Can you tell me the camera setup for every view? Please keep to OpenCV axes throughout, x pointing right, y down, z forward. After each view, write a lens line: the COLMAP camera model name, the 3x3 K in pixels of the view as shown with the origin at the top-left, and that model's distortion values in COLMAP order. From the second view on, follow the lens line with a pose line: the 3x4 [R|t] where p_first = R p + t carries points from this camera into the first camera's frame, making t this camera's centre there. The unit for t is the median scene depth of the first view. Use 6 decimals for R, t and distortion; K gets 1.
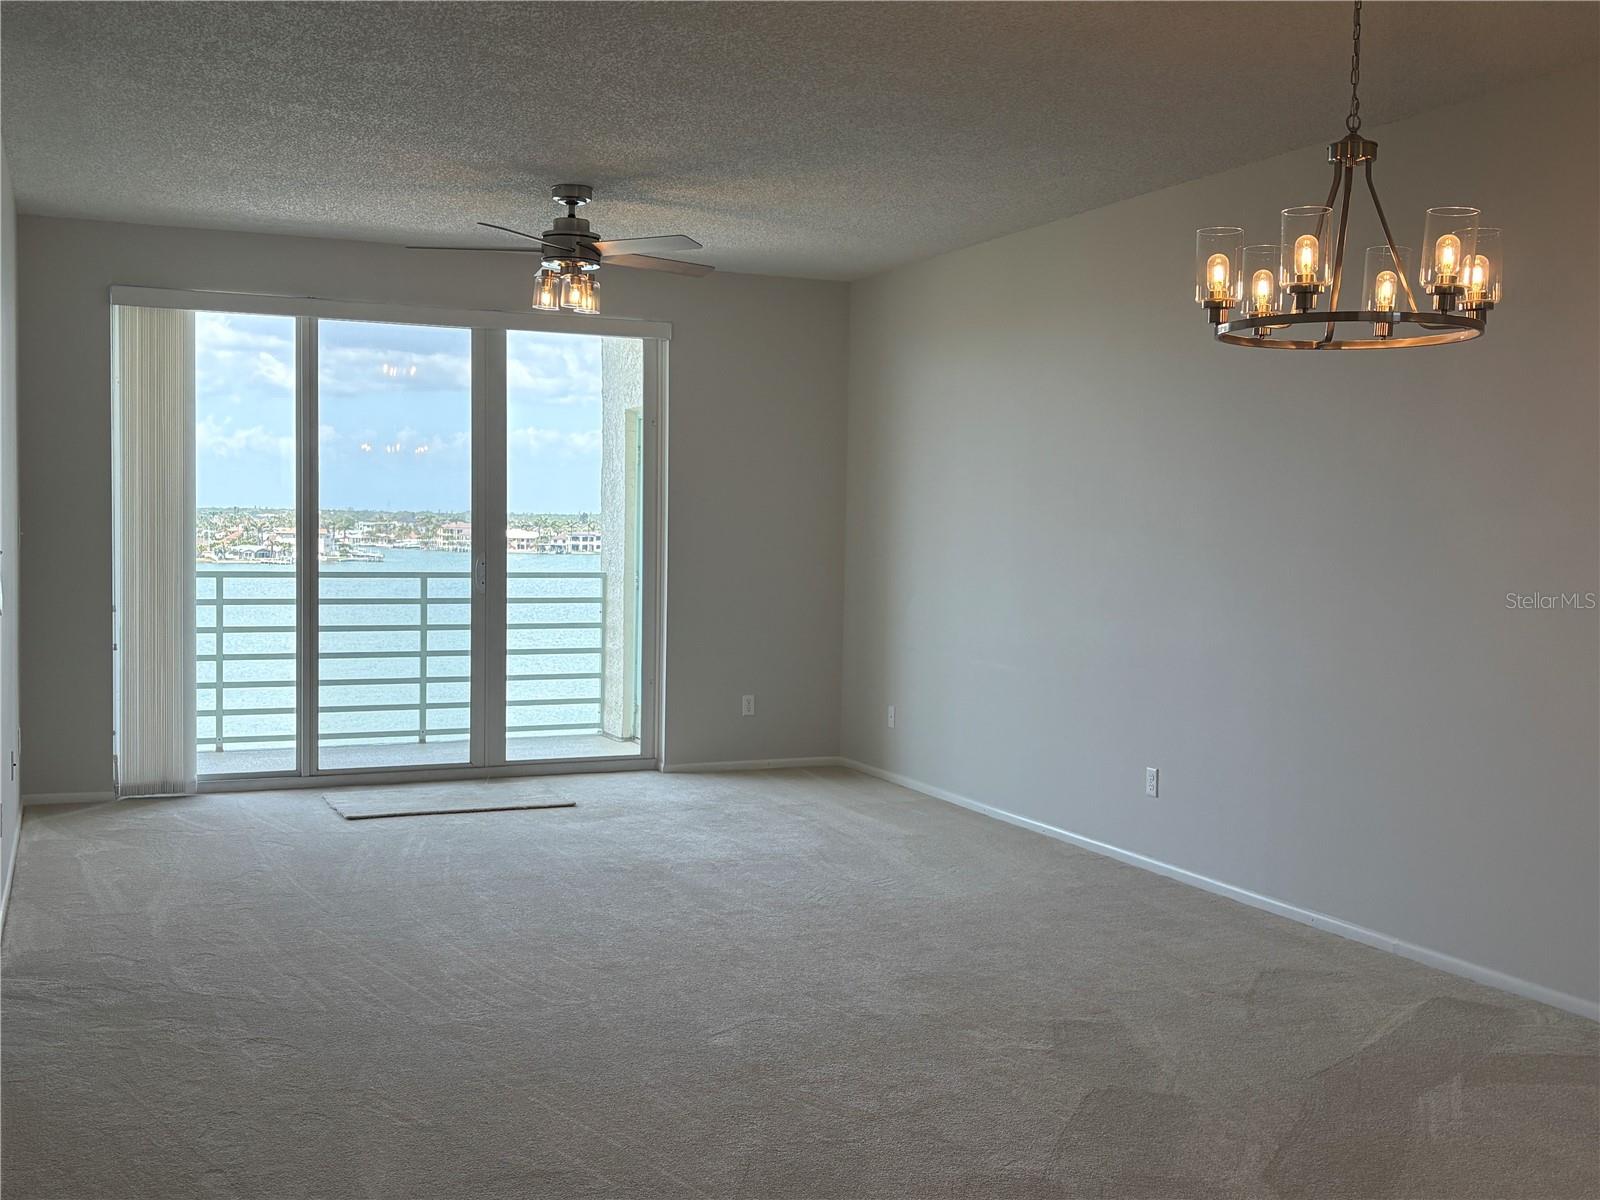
lens RADIAL K [[1741.5, 0, 812.4], [0, 1741.5, 596.4], [0, 0, 1]] dist [0.017111, 0.000000]
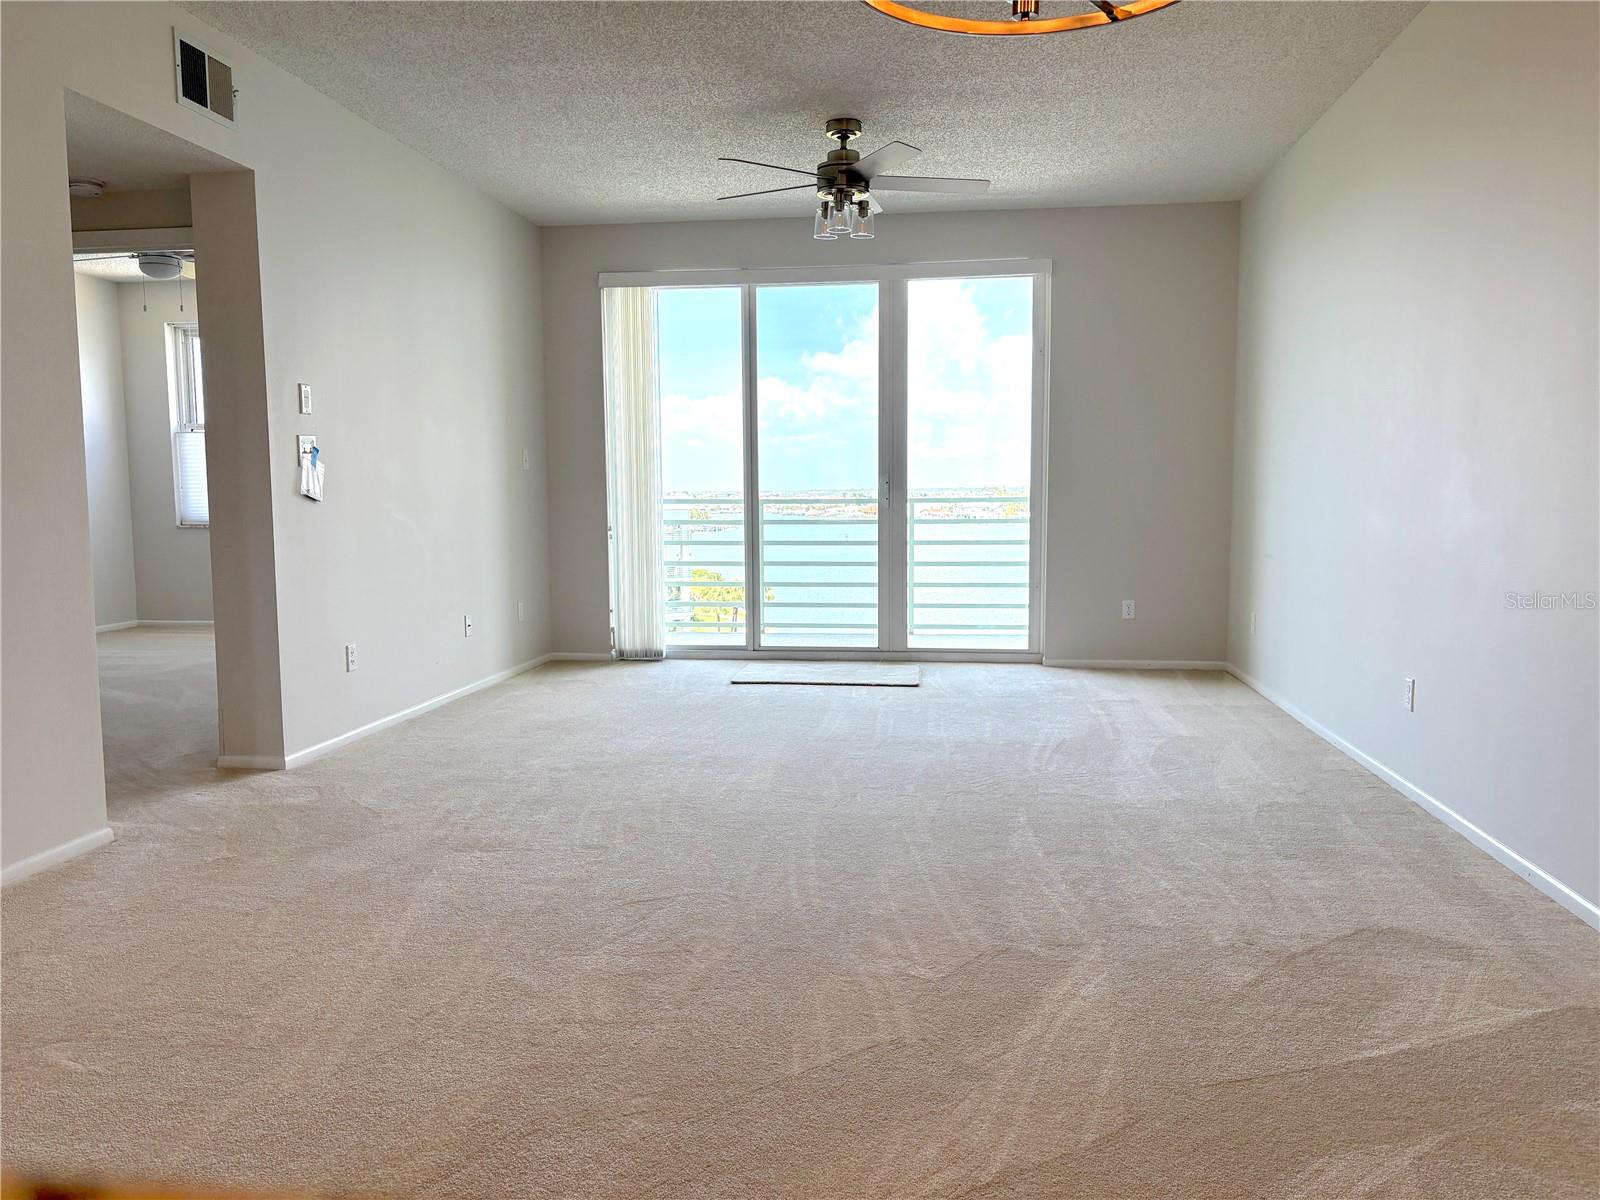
lens RADIAL K [[1229.6, 0, 801.9], [0, 1229.6, 611.5], [0, 0, 1]] dist [0.029178, -0.041392]
pose [[0.856063, 0.032446, -0.515853, 0.207606], [-0.007386, 0.998694, 0.050558, 0.028694], [0.516819, -0.039471, 0.855184, 0.253155]]
